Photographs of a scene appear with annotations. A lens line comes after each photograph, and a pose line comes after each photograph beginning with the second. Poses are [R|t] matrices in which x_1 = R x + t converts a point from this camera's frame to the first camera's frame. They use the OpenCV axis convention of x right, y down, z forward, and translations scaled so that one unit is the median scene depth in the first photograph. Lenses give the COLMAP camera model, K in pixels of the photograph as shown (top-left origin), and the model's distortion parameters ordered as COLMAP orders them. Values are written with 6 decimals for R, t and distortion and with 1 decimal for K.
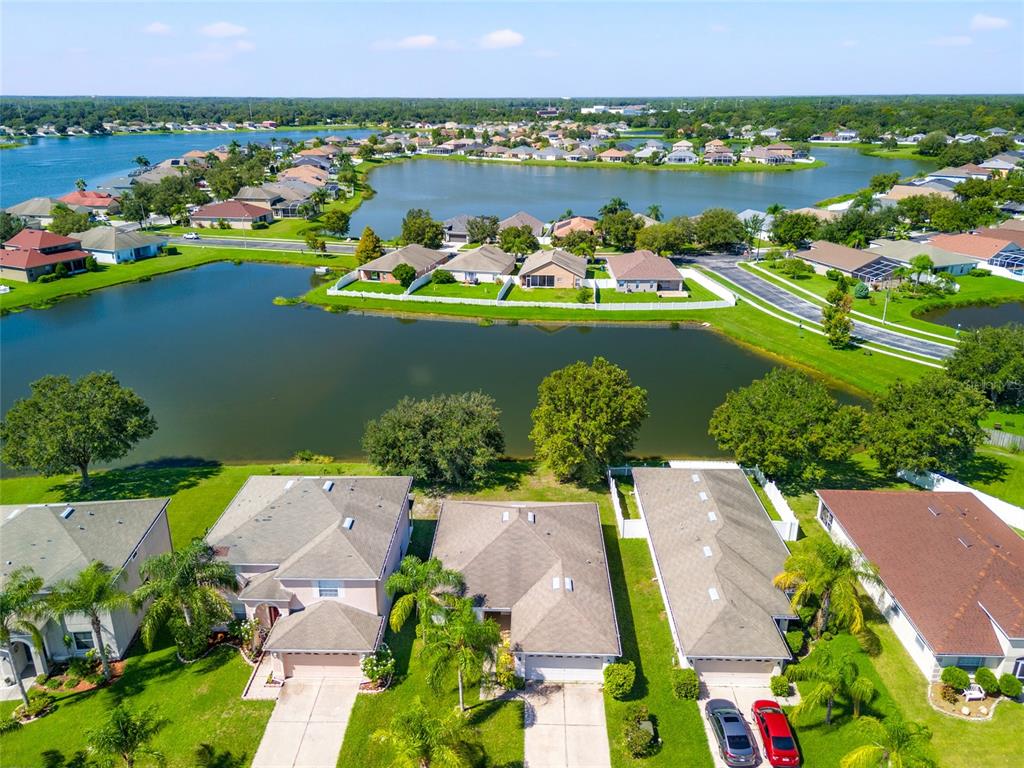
lens RADIAL K [[723.8, 0, 512.0], [0, 723.8, 384.0], [0, 0, 1]] dist [0.060303, -0.047910]
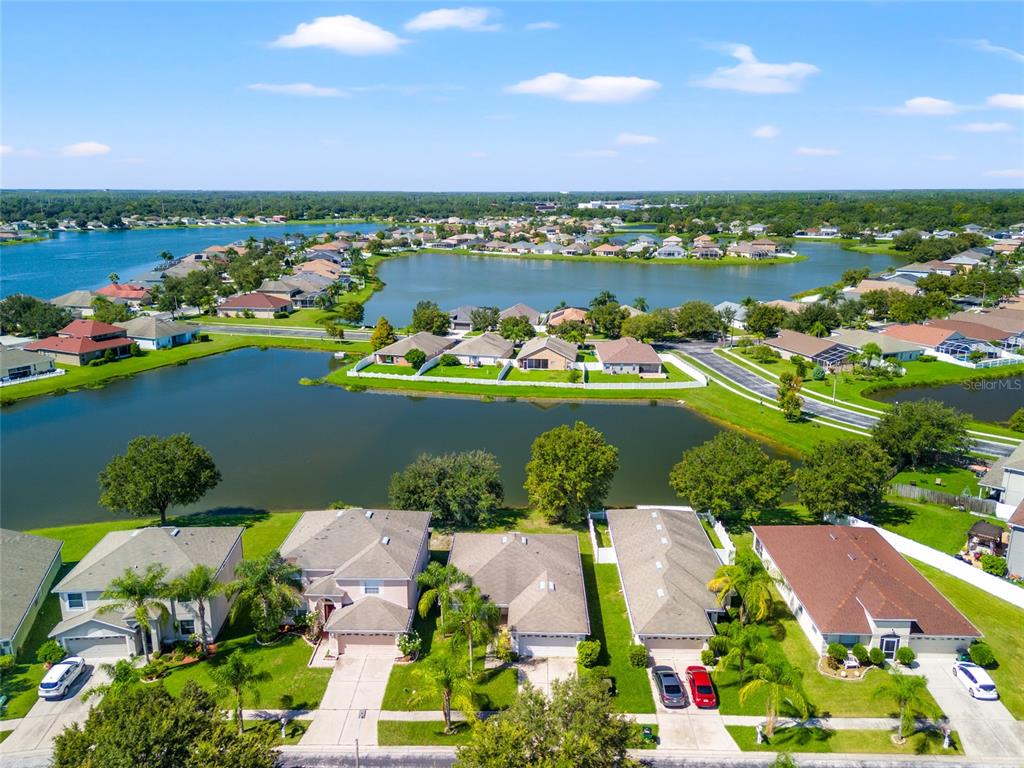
lens RADIAL K [[723.8, 0, 512.0], [0, 723.8, 384.0], [0, 0, 1]] dist [0.060303, -0.047910]
pose [[0.999999, 0.001275, 0.000384, 0.001409], [-0.001222, 0.993115, -0.117137, 0.021667], [-0.000531, 0.117137, 0.993116, -0.120260]]
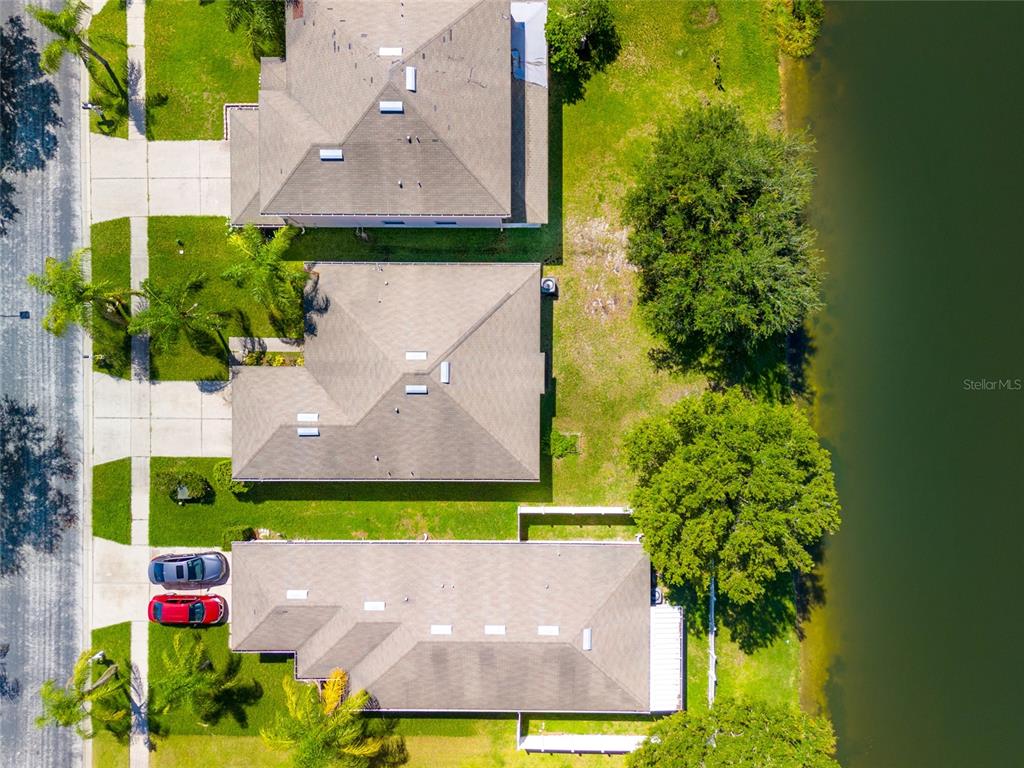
lens RADIAL K [[723.8, 0, 512.0], [0, 723.8, 384.0], [0, 0, 1]] dist [0.060303, -0.047910]
pose [[0.022052, 0.999641, 0.015188, 0.004448], [-0.362566, -0.006162, 0.931938, -0.206706], [0.931697, -0.026058, 0.362300, 0.305901]]
